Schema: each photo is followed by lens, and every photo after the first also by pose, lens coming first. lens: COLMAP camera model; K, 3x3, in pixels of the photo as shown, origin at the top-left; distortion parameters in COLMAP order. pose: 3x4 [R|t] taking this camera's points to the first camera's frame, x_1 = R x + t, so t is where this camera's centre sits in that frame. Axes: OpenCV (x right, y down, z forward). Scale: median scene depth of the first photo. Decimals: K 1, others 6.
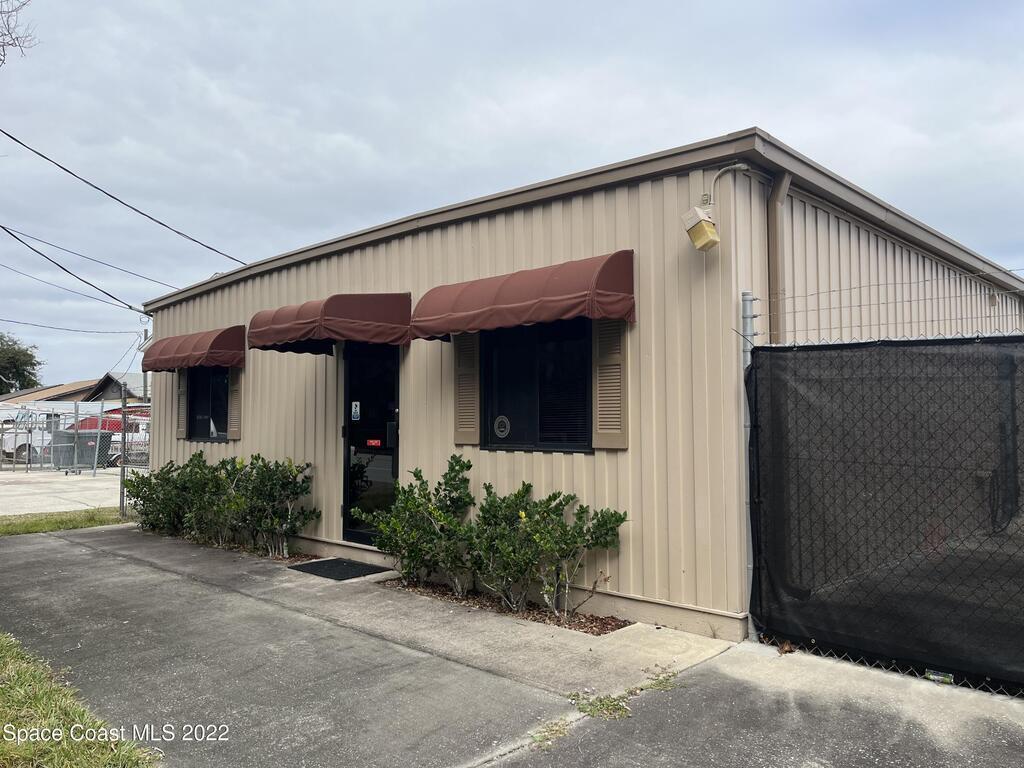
lens RADIAL K [[783.0, 0, 508.2], [0, 783.0, 383.9], [0, 0, 1]] dist [0.056322, -0.061656]
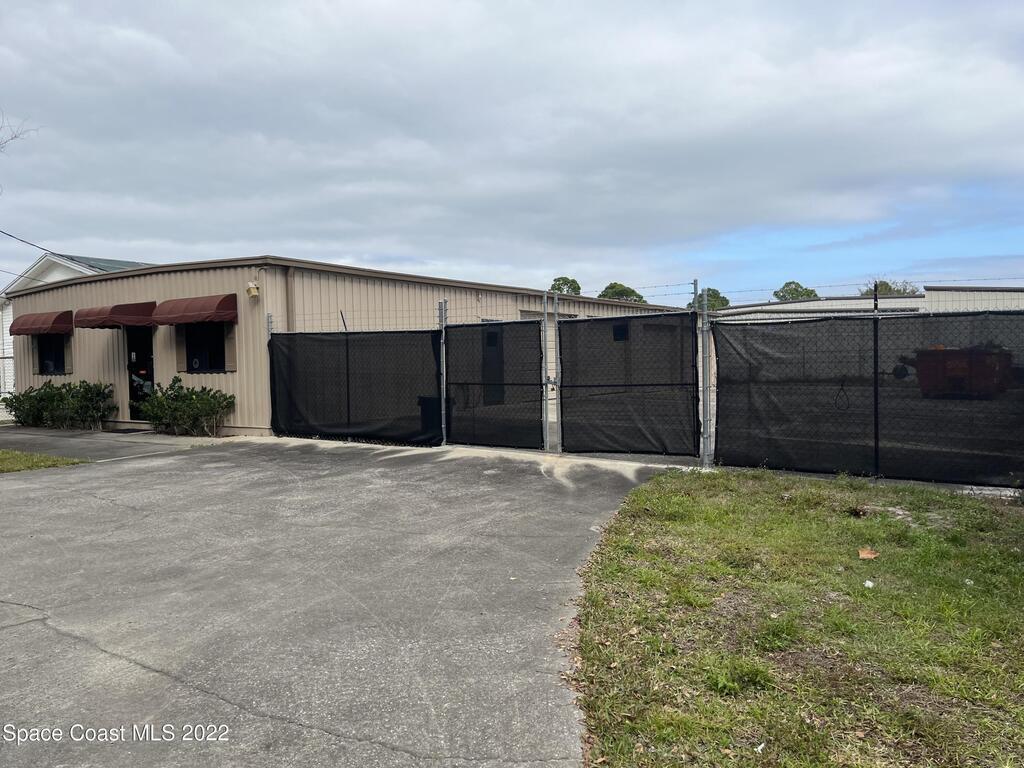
lens RADIAL K [[784.2, 0, 511.5], [0, 784.2, 384.8], [0, 0, 1]] dist [0.052212, -0.050988]
pose [[0.983963, -0.021555, 0.177065, 0.535911], [0.007553, 0.996816, 0.079380, -0.064713], [-0.178212, -0.076770, 0.980993, -1.582777]]
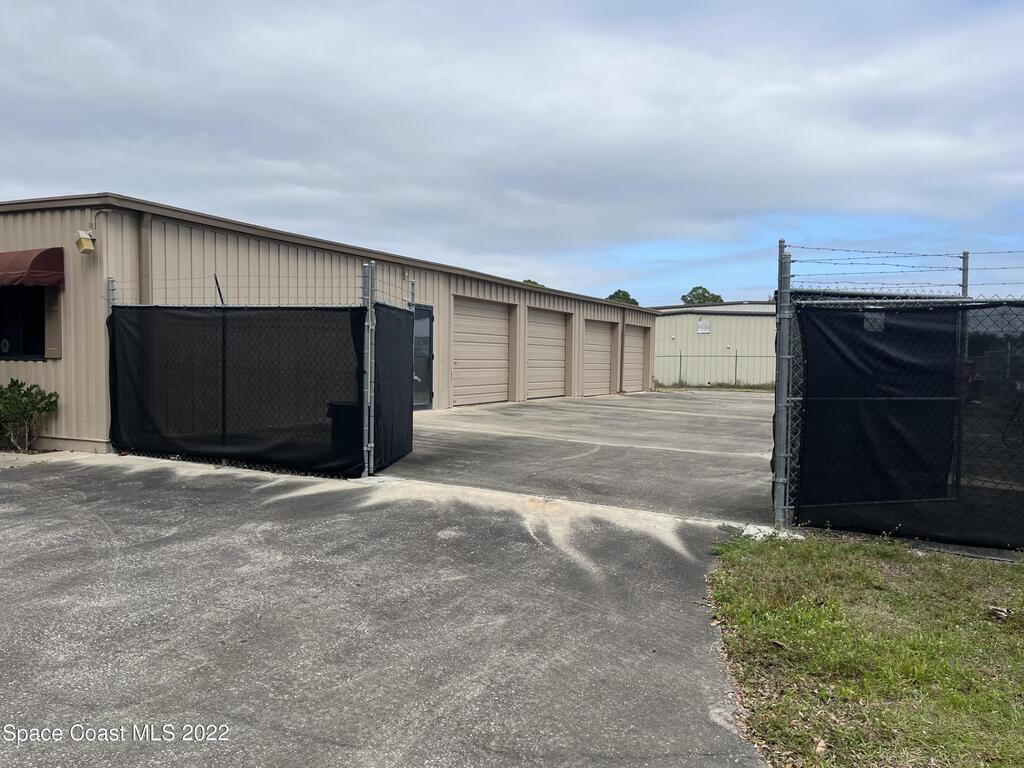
lens RADIAL K [[783.0, 0, 510.6], [0, 783.0, 388.5], [0, 0, 1]] dist [0.056322, -0.061656]
pose [[0.955602, 0.001479, 0.294658, 0.555523], [-0.028240, 0.995844, 0.086587, -0.032030], [-0.293305, -0.091064, 0.951672, -0.969222]]
